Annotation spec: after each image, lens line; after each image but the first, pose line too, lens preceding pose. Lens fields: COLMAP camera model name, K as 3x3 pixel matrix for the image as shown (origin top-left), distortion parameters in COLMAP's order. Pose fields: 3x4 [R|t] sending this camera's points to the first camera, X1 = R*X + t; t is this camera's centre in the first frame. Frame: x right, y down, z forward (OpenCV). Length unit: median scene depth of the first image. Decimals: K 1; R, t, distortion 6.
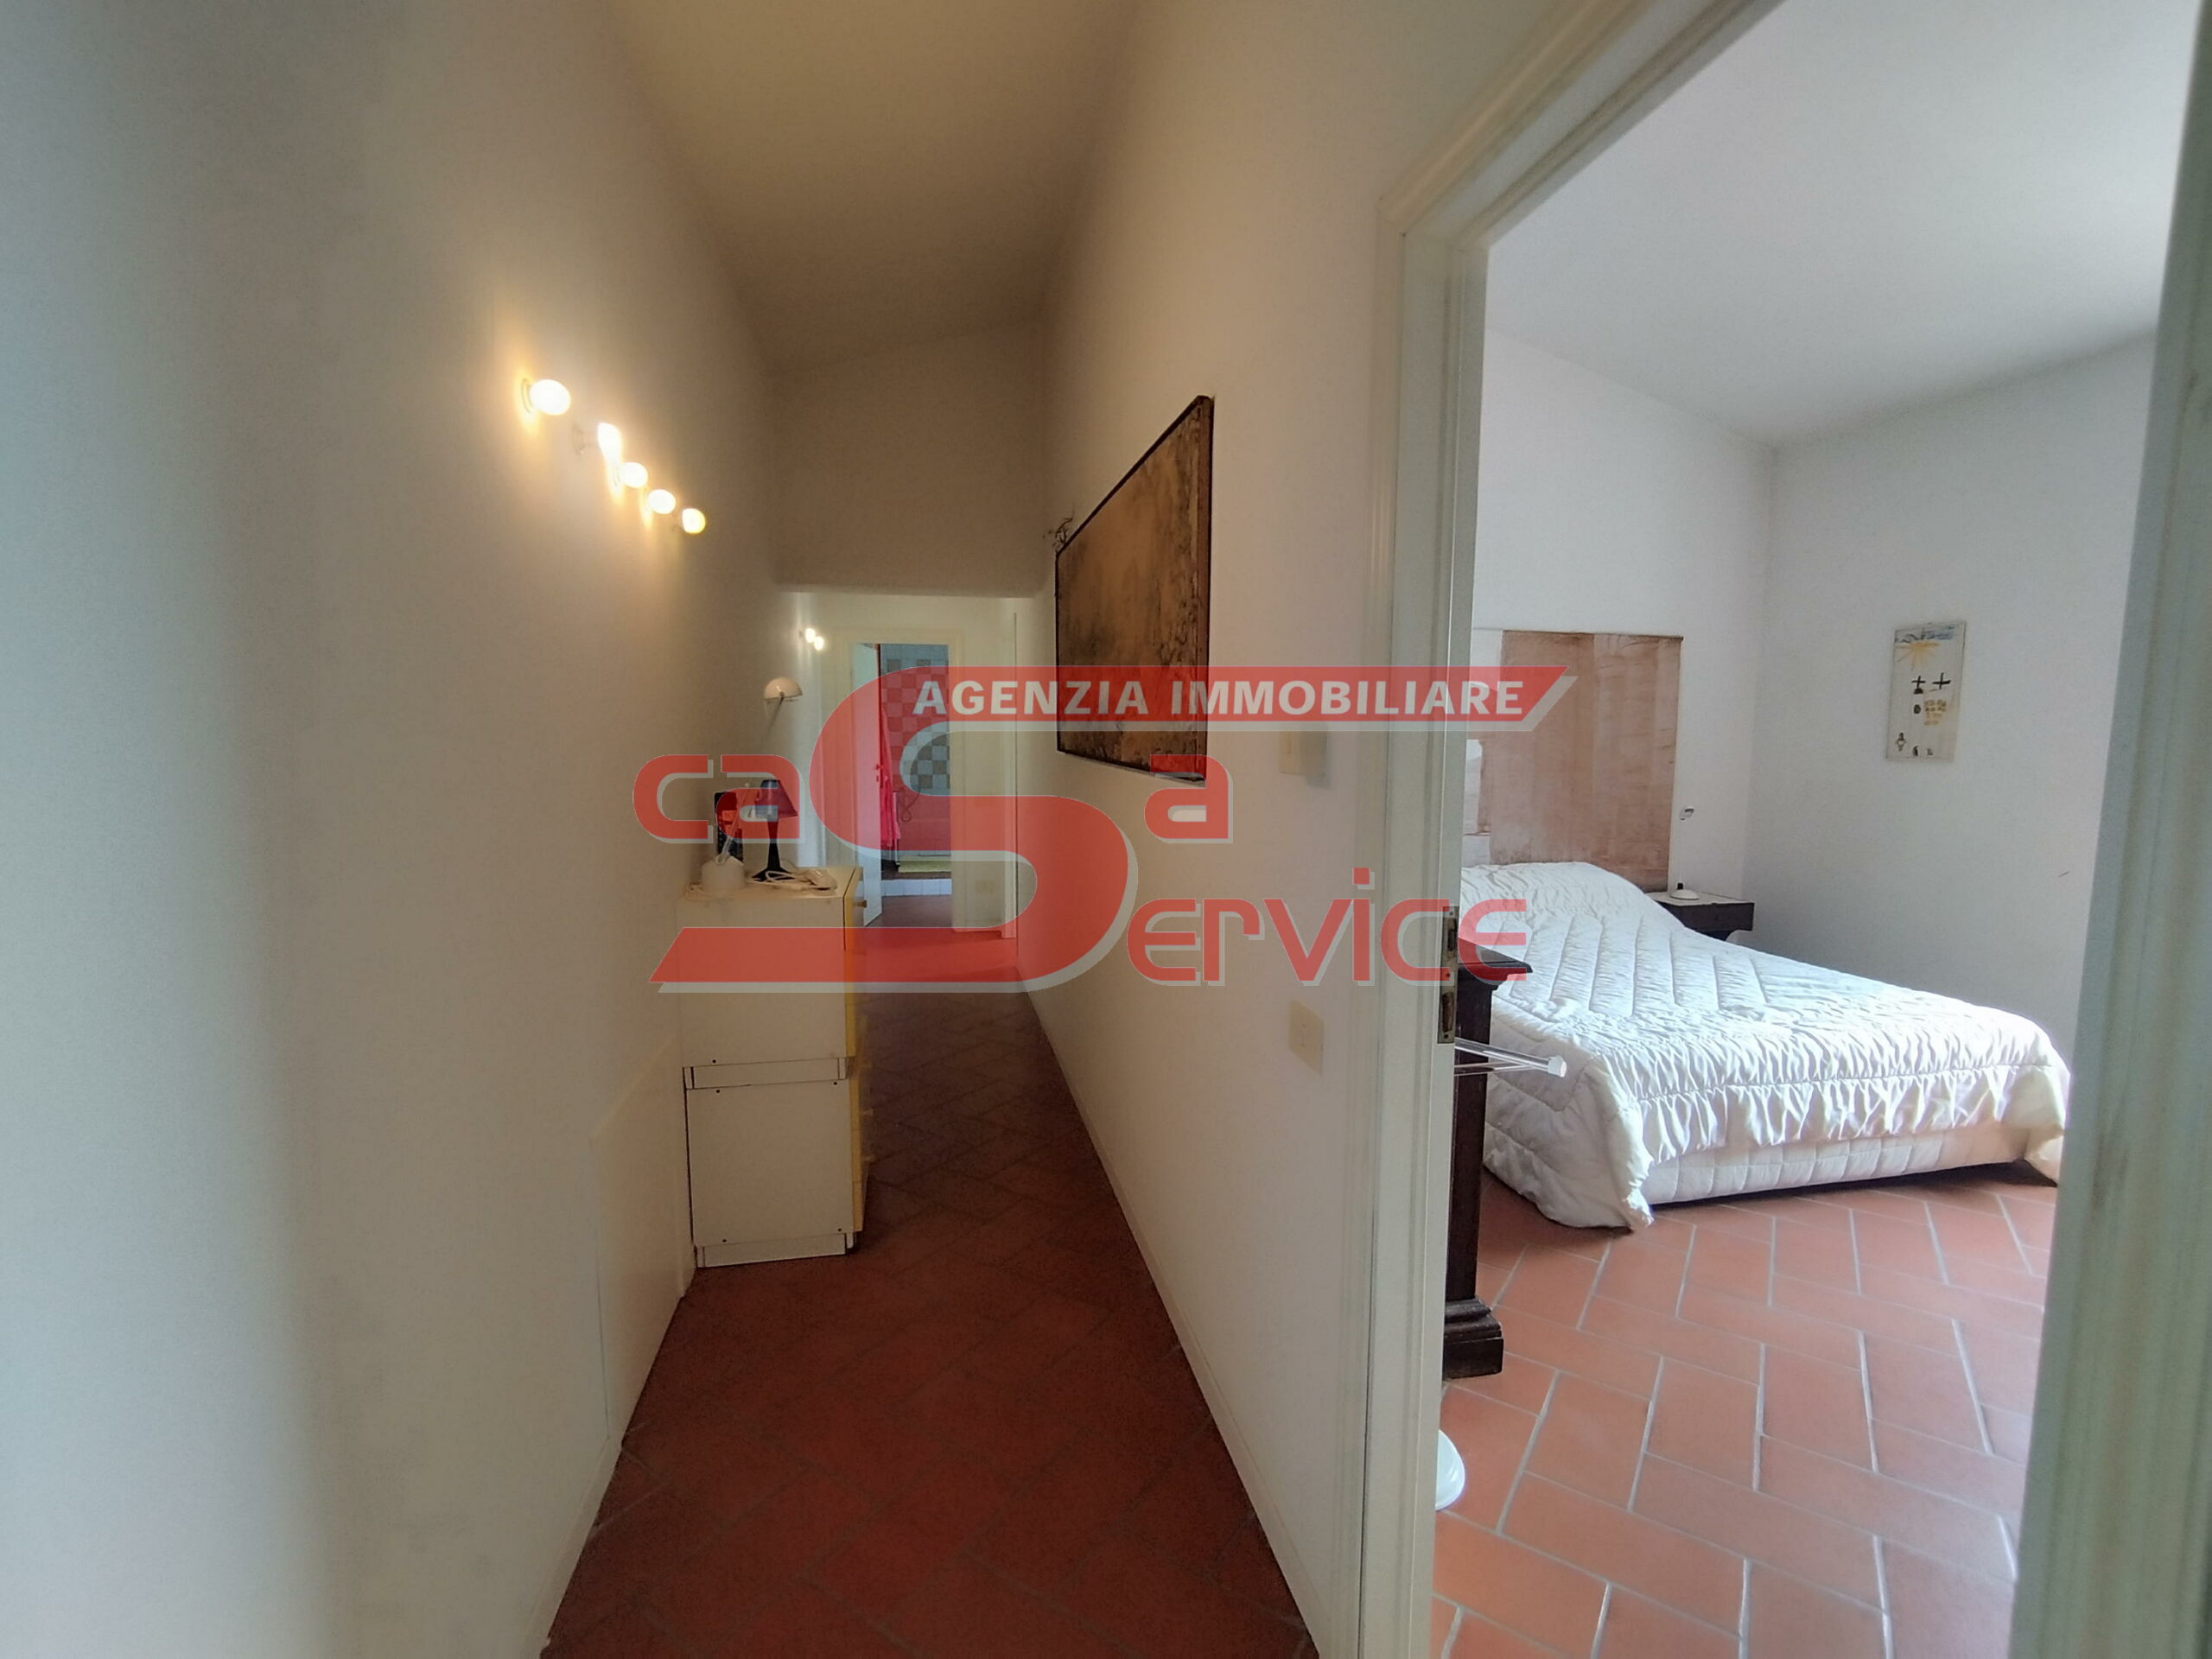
lens RADIAL K [[1027.2, 0, 1109.5], [0, 1027.2, 843.6], [0, 0, 1]] dist [0.000016, 0.000477]
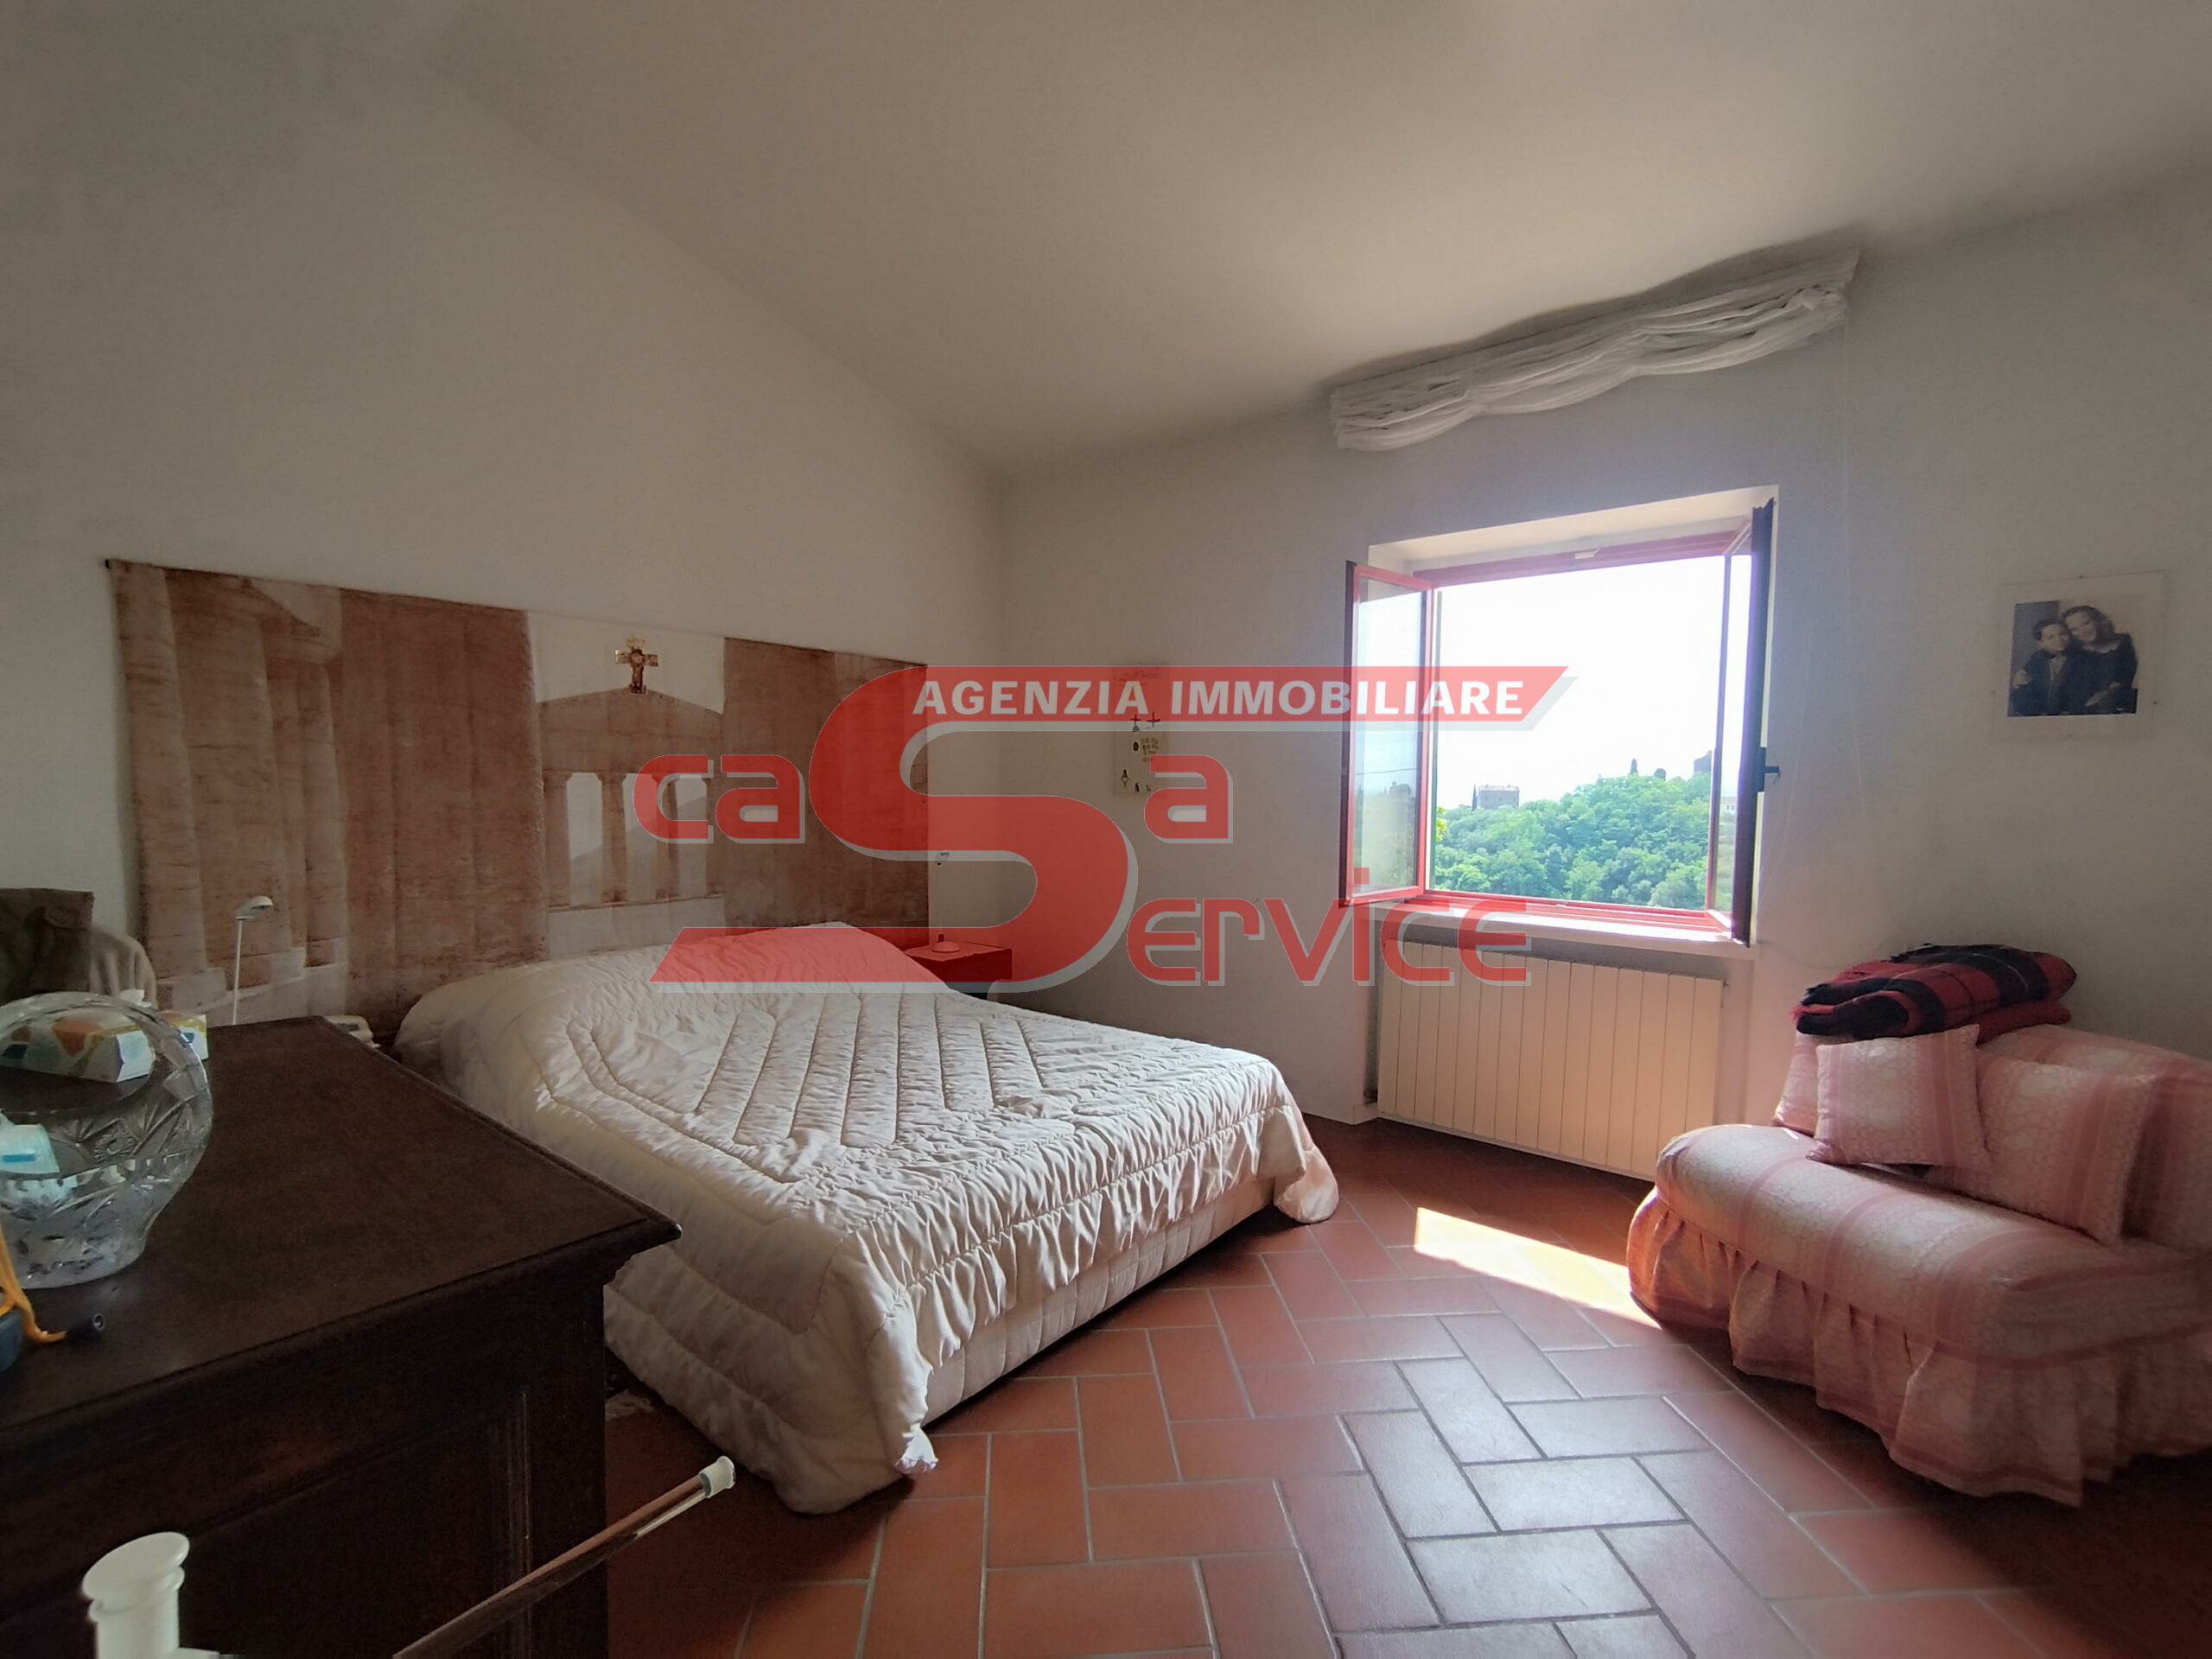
lens RADIAL K [[1027.2, 0, 1109.5], [0, 1027.2, 843.6], [0, 0, 1]] dist [0.000016, 0.000477]
pose [[0.780405, -0.037541, 0.624146, 0.191168], [0.065160, 0.997644, -0.021466, -0.021728], [-0.621870, 0.057422, 0.781013, 0.342194]]
